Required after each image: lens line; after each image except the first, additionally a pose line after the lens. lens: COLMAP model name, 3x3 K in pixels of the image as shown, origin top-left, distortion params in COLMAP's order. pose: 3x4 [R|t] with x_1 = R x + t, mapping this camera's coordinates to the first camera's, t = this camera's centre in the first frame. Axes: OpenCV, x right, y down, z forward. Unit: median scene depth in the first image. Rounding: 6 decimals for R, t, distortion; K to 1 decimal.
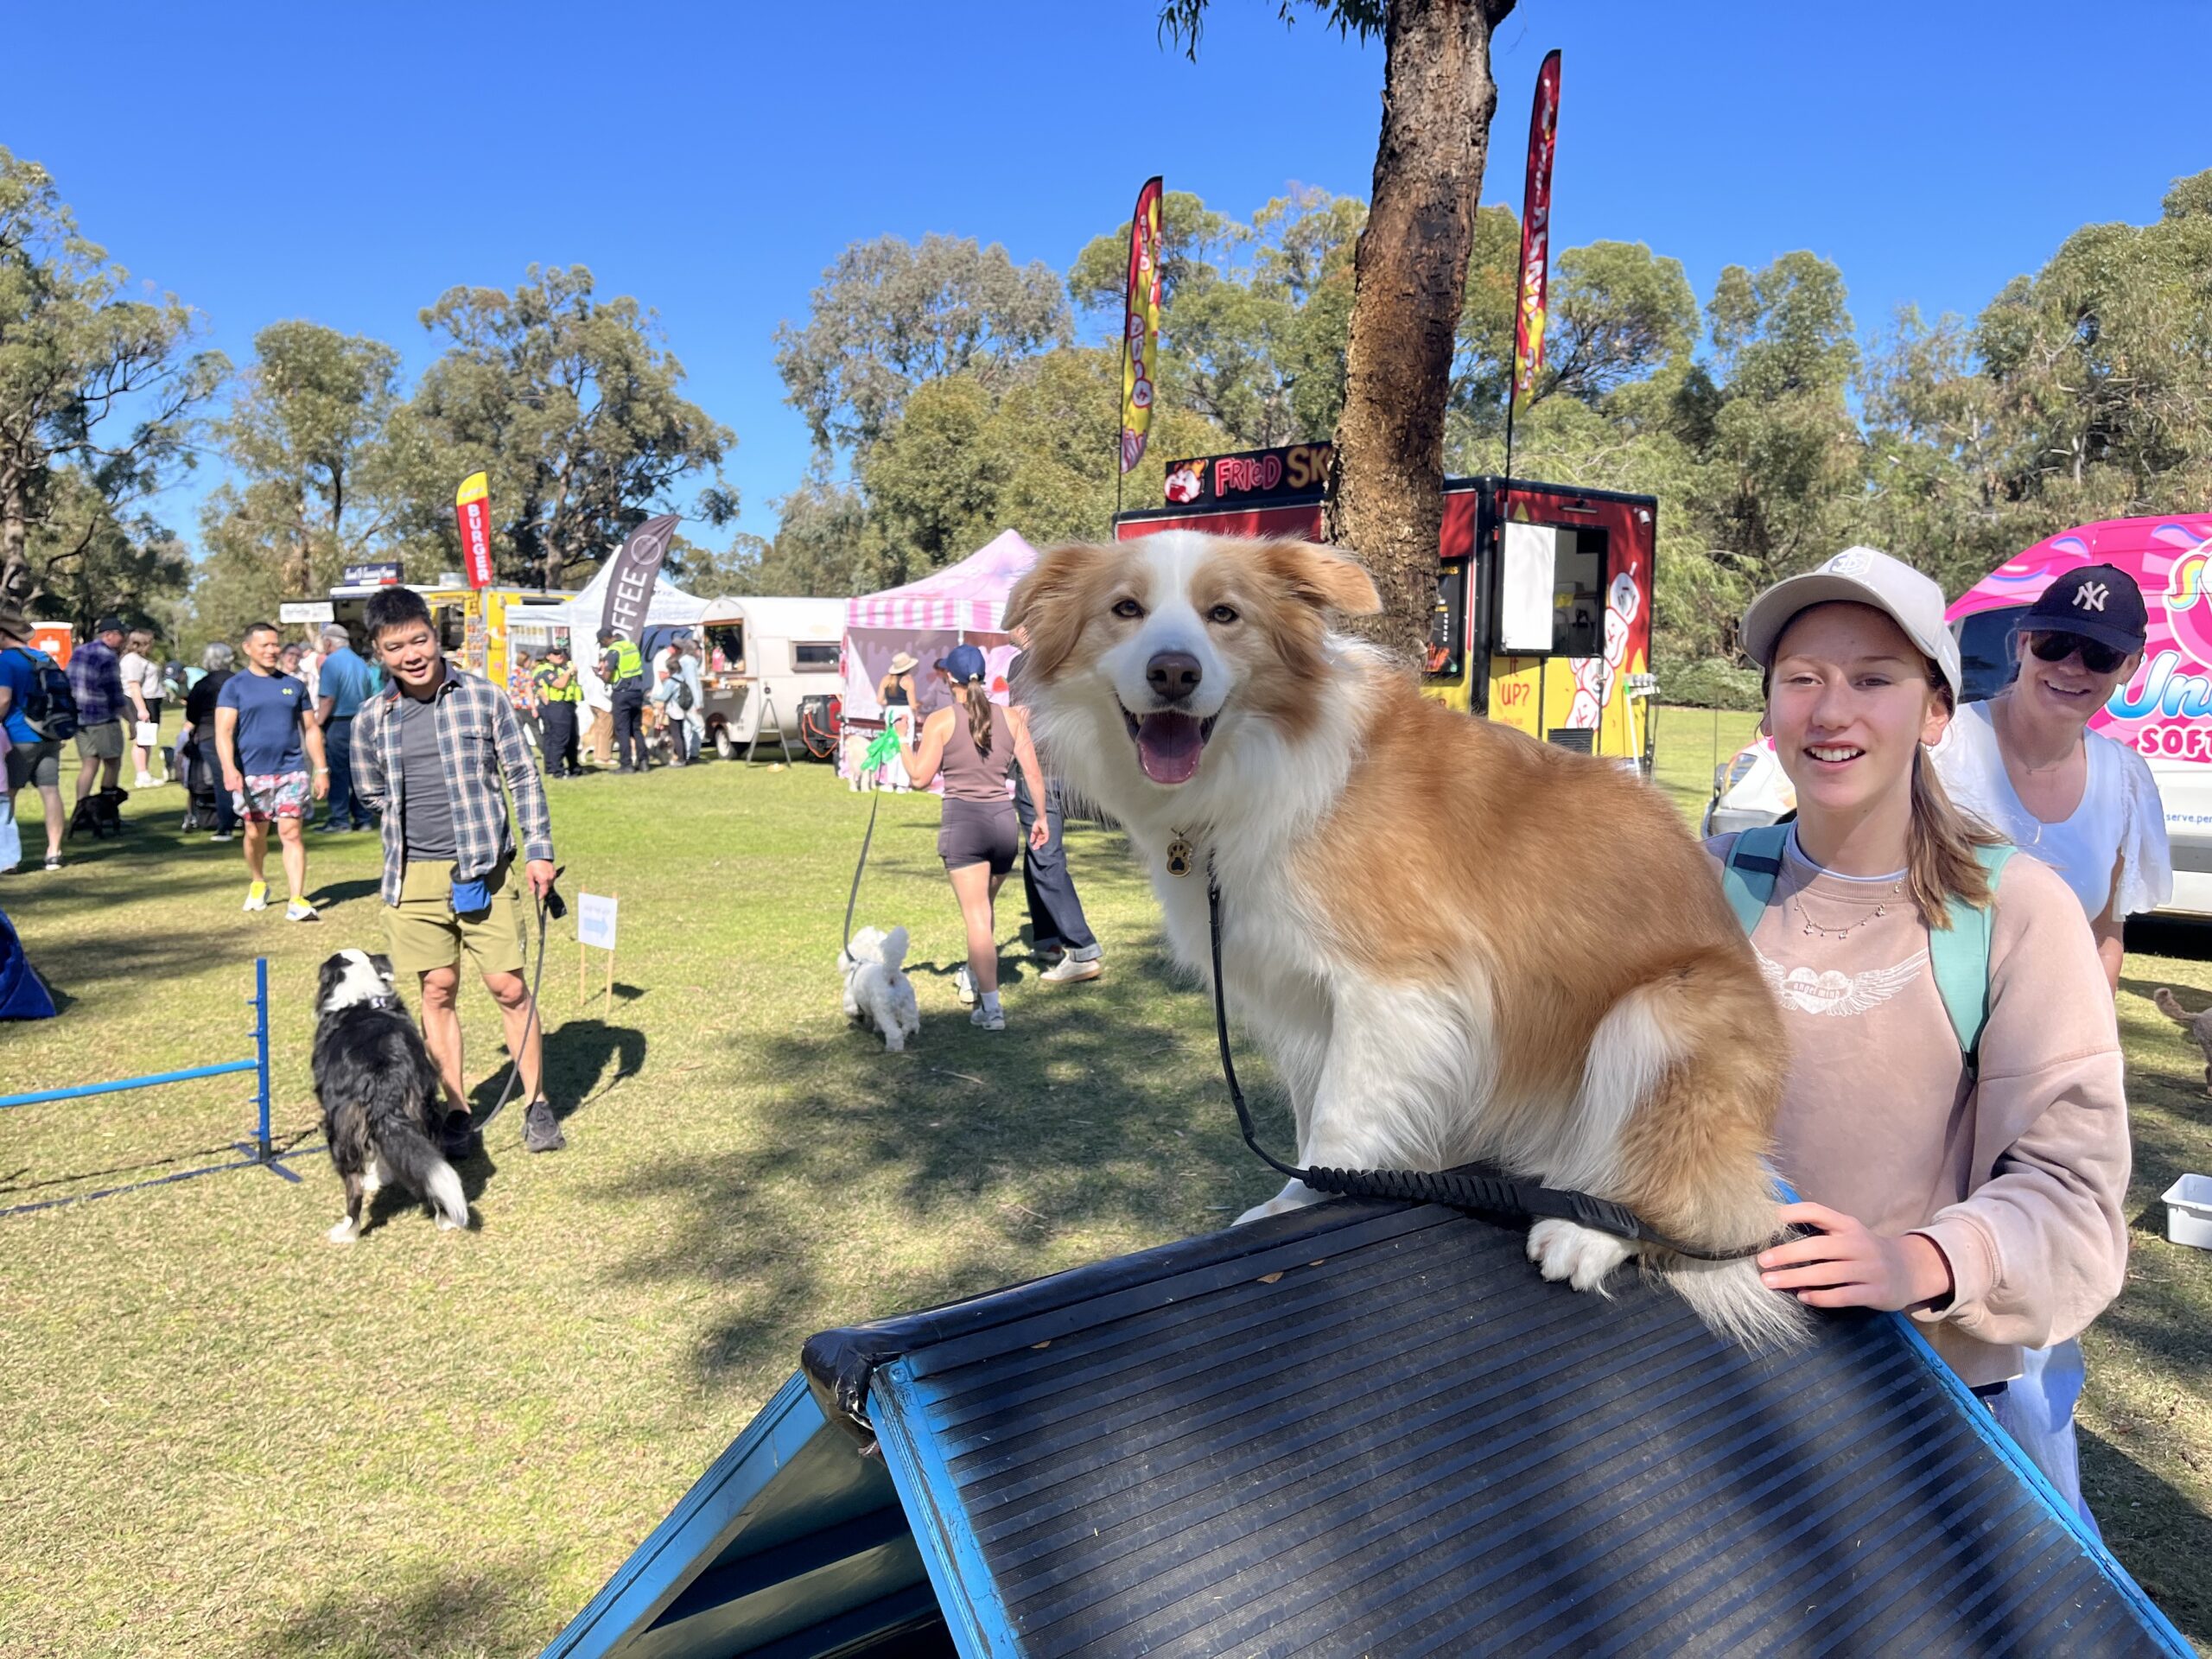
lens RADIAL K [[1690.0, 0, 1109.5], [0, 1690.0, 817.8], [0, 0, 1]] dist [0.060566, -0.083266]
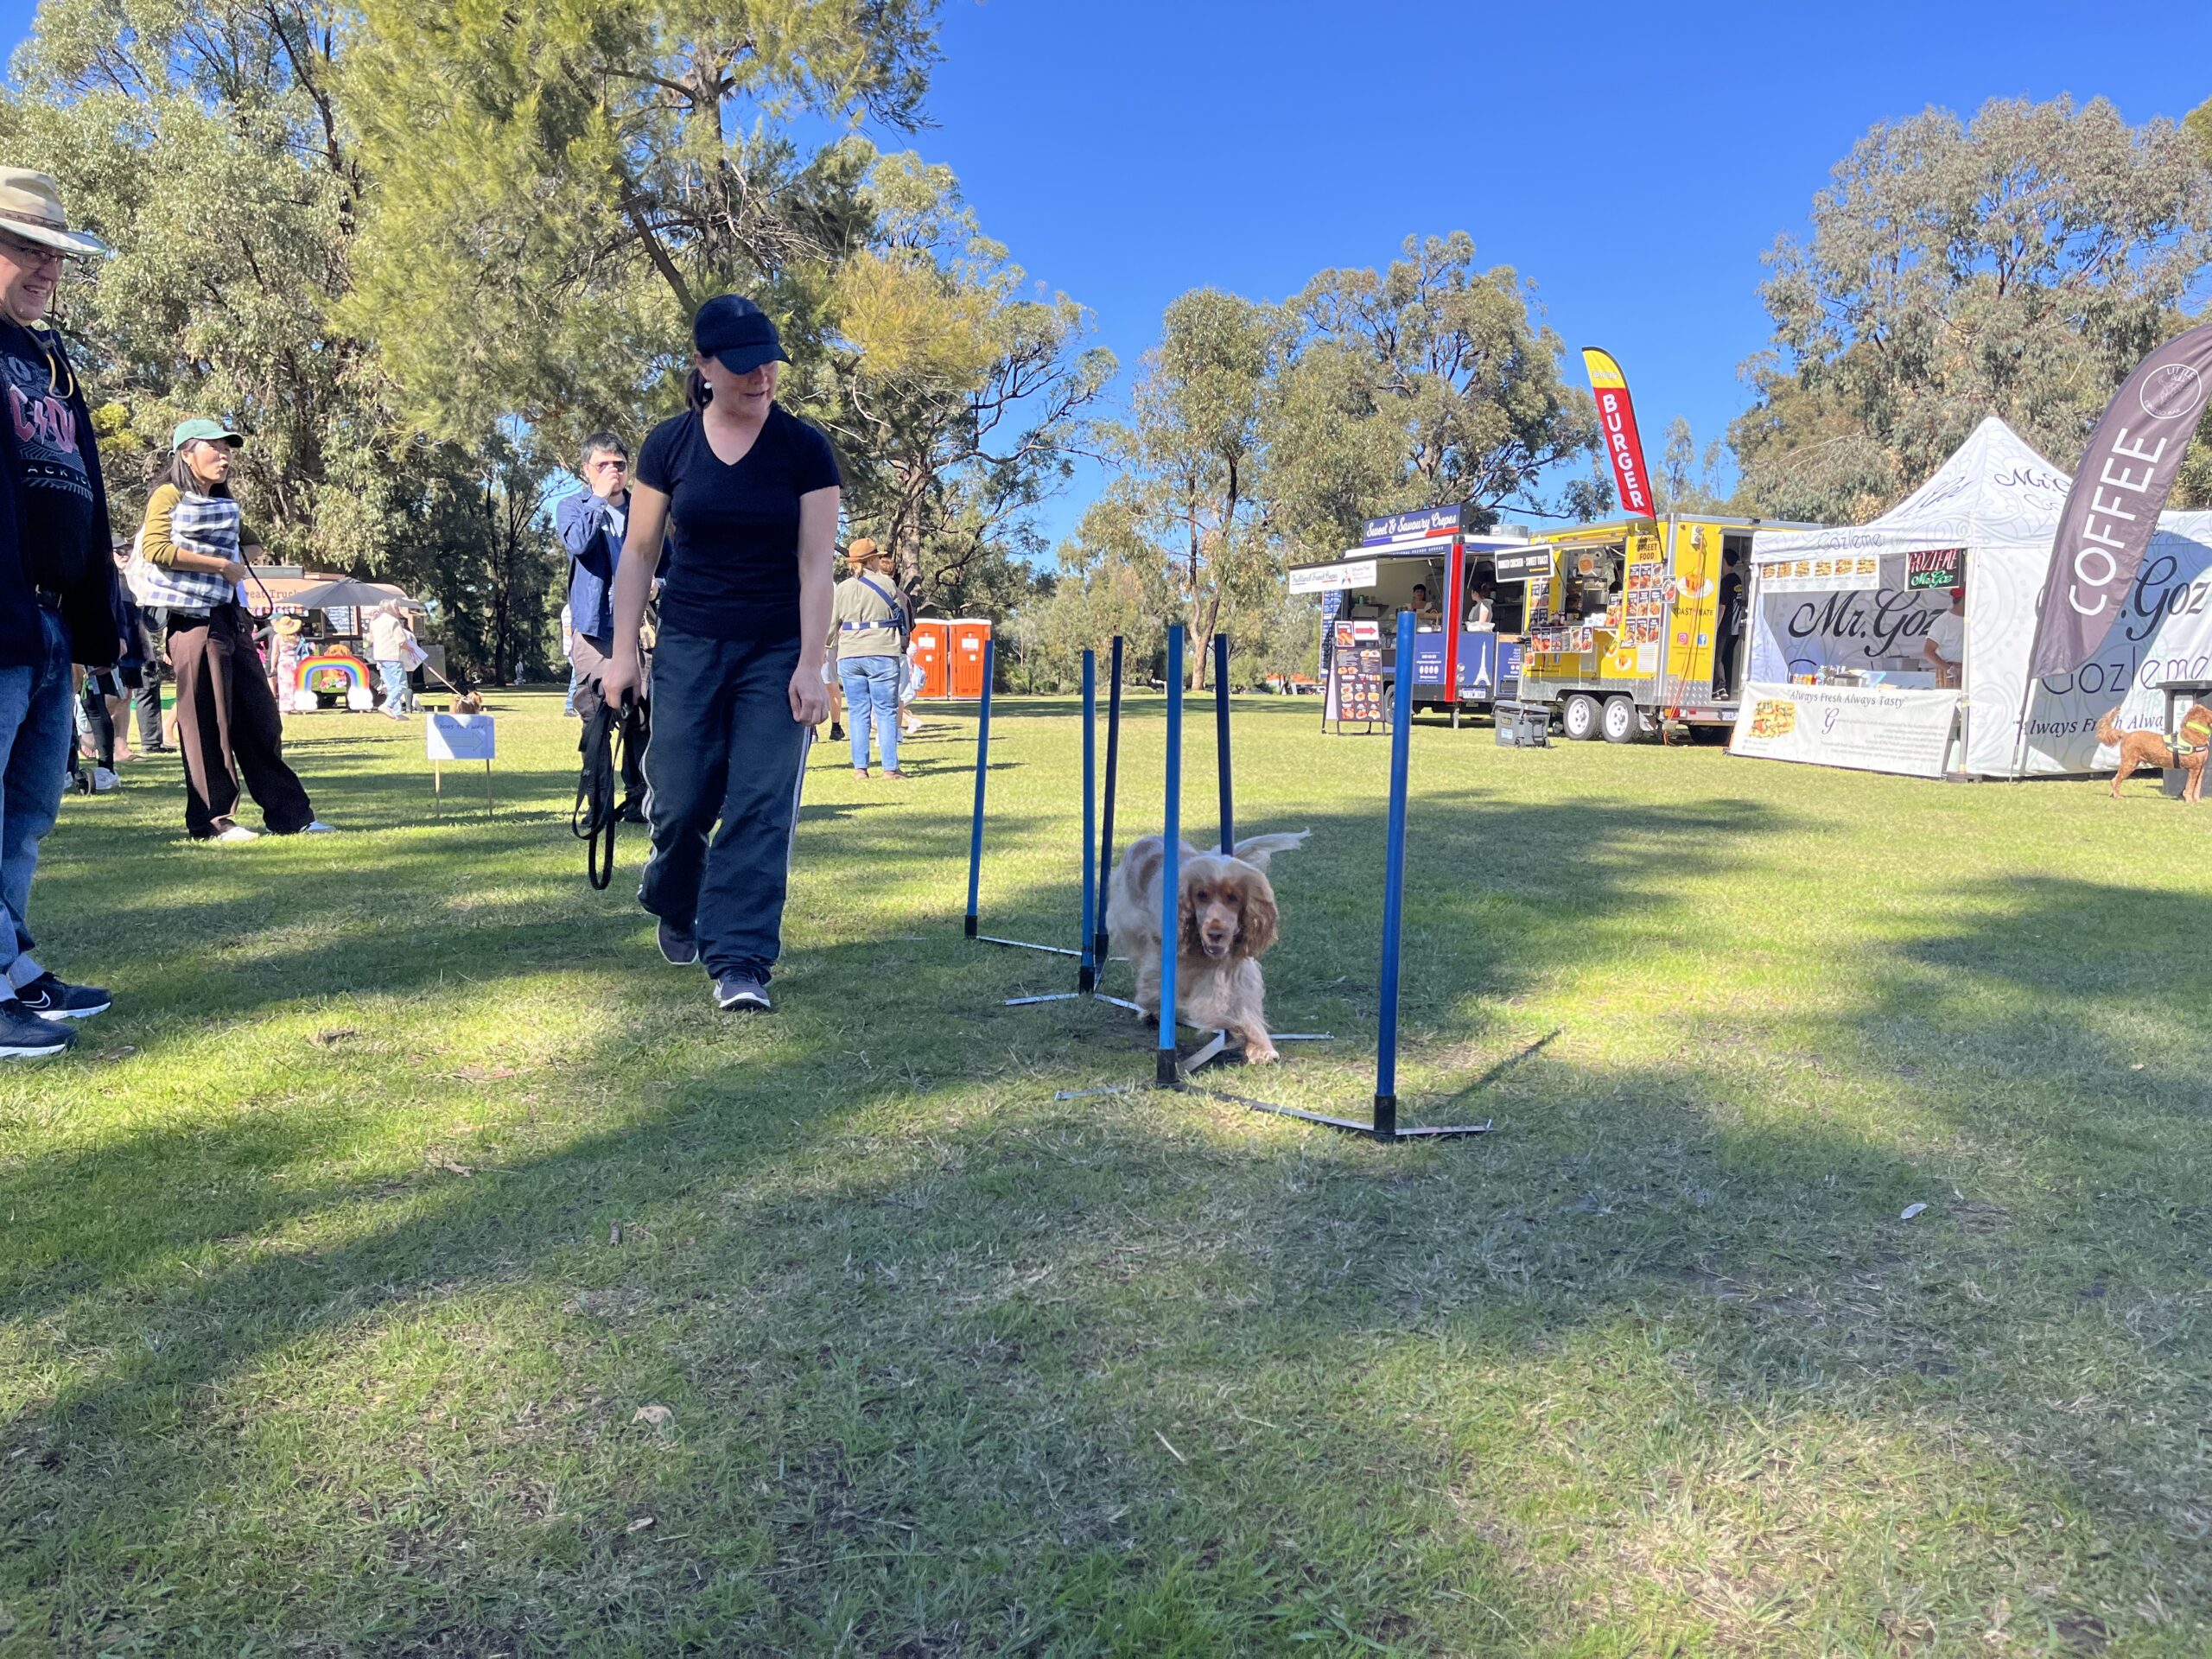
lens RADIAL K [[1690.0, 0, 1120.2], [0, 1690.0, 834.3], [0, 0, 1]] dist [0.060566, -0.083266]
pose [[0.914384, 0.043982, -0.402451, -0.114534], [-0.046888, 0.998897, 0.002633, -0.003293], [0.402123, 0.016462, 0.915438, 0.131883]]
